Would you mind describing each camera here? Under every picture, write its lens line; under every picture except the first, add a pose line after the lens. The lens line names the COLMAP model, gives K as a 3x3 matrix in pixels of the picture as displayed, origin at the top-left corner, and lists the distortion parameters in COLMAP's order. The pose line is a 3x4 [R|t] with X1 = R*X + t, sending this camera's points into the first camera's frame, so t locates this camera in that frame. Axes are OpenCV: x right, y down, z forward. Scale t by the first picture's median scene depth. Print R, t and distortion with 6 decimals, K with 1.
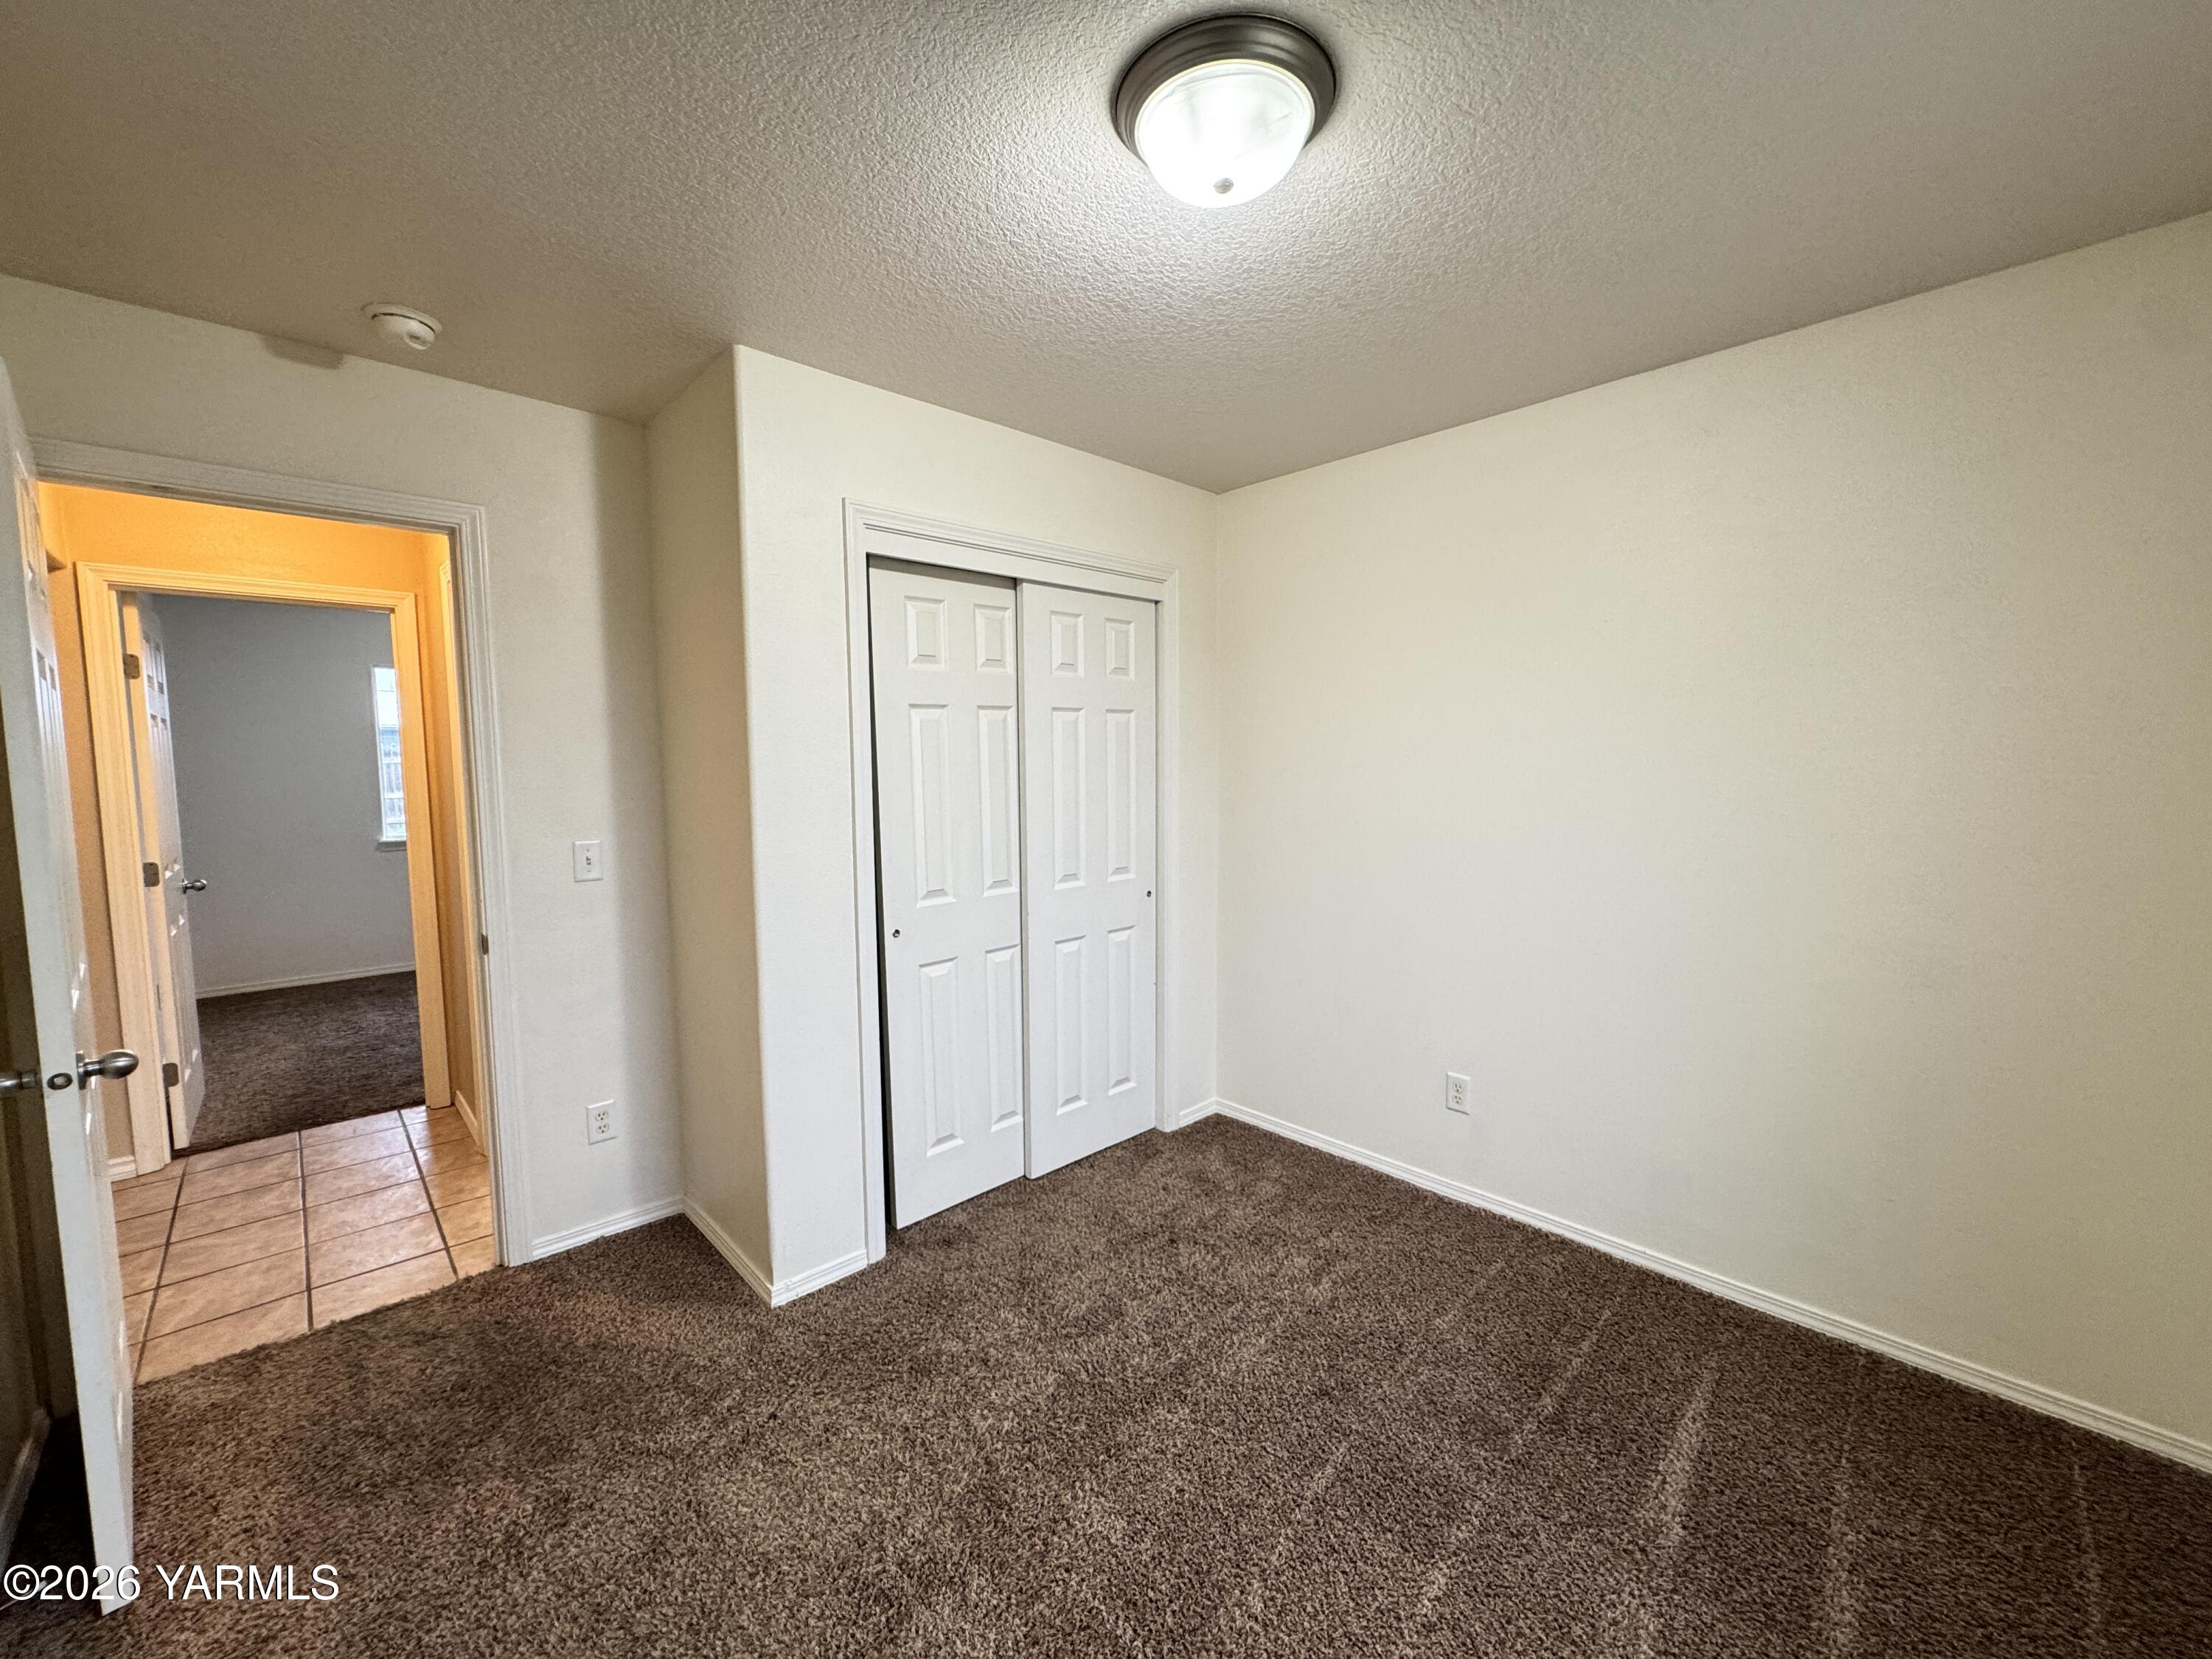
lens RADIAL K [[874.1, 0, 1106.0], [0, 874.1, 829.5], [0, 0, 1]] dist [-0.001812, -0.000415]
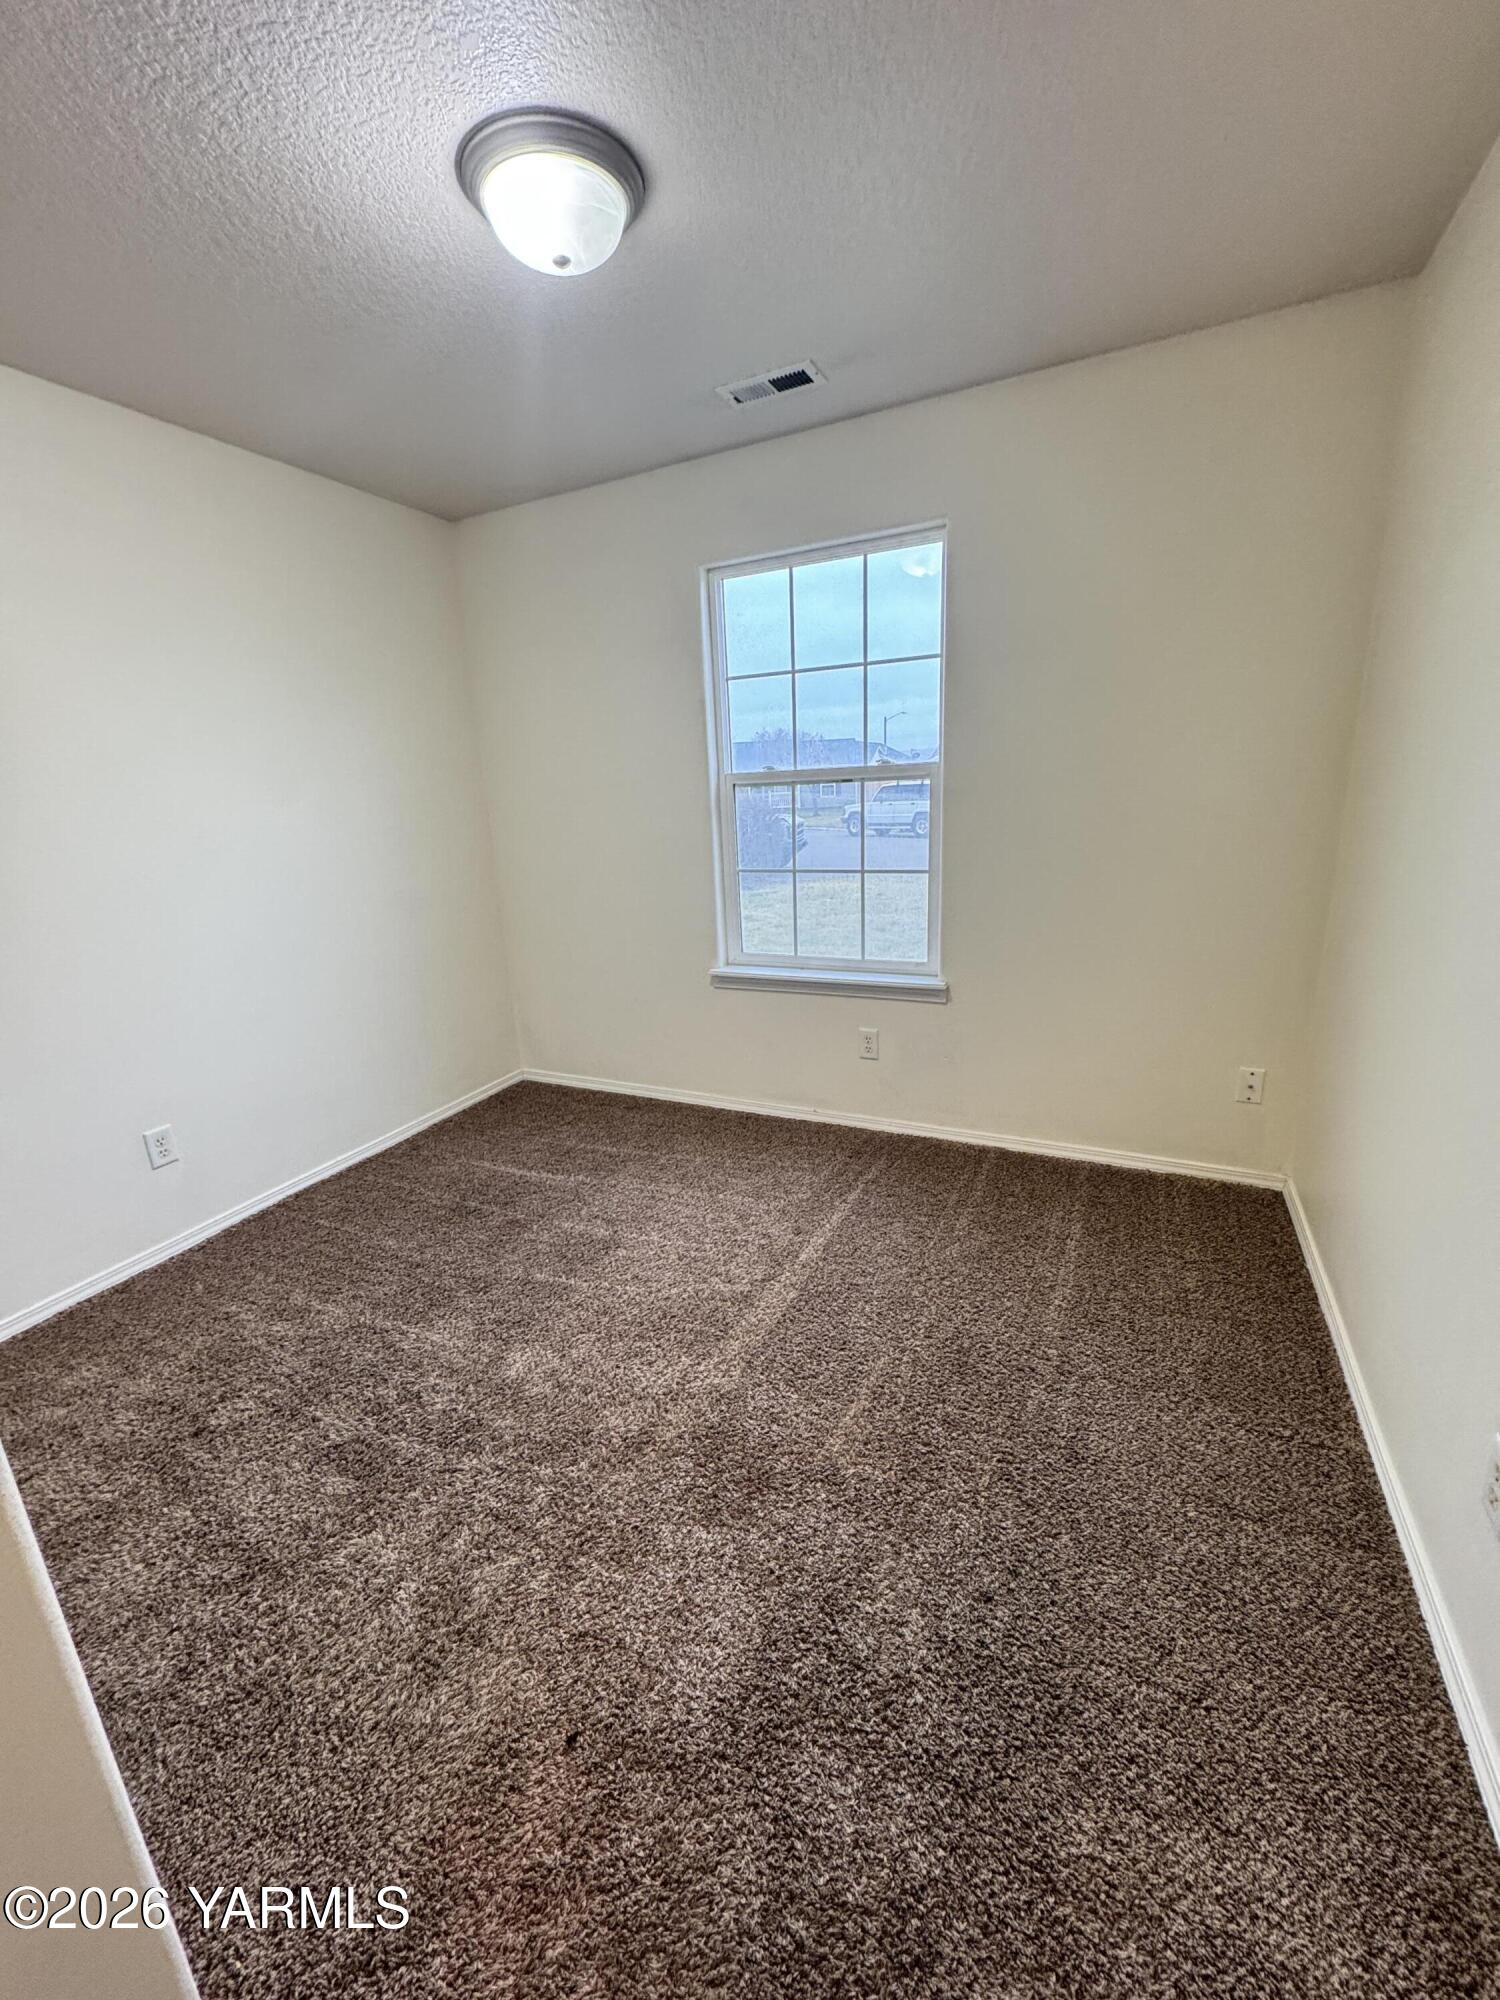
lens RADIAL K [[790.3, 0, 750.0], [0, 790.3, 1000.0], [0, 0, 1]] dist [-0.001812, -0.000415]
pose [[-0.361798, -0.222358, 0.905350, -0.630285], [0.115641, 0.952934, 0.280258, -0.024003], [-0.925056, 0.206093, -0.319056, 0.694994]]
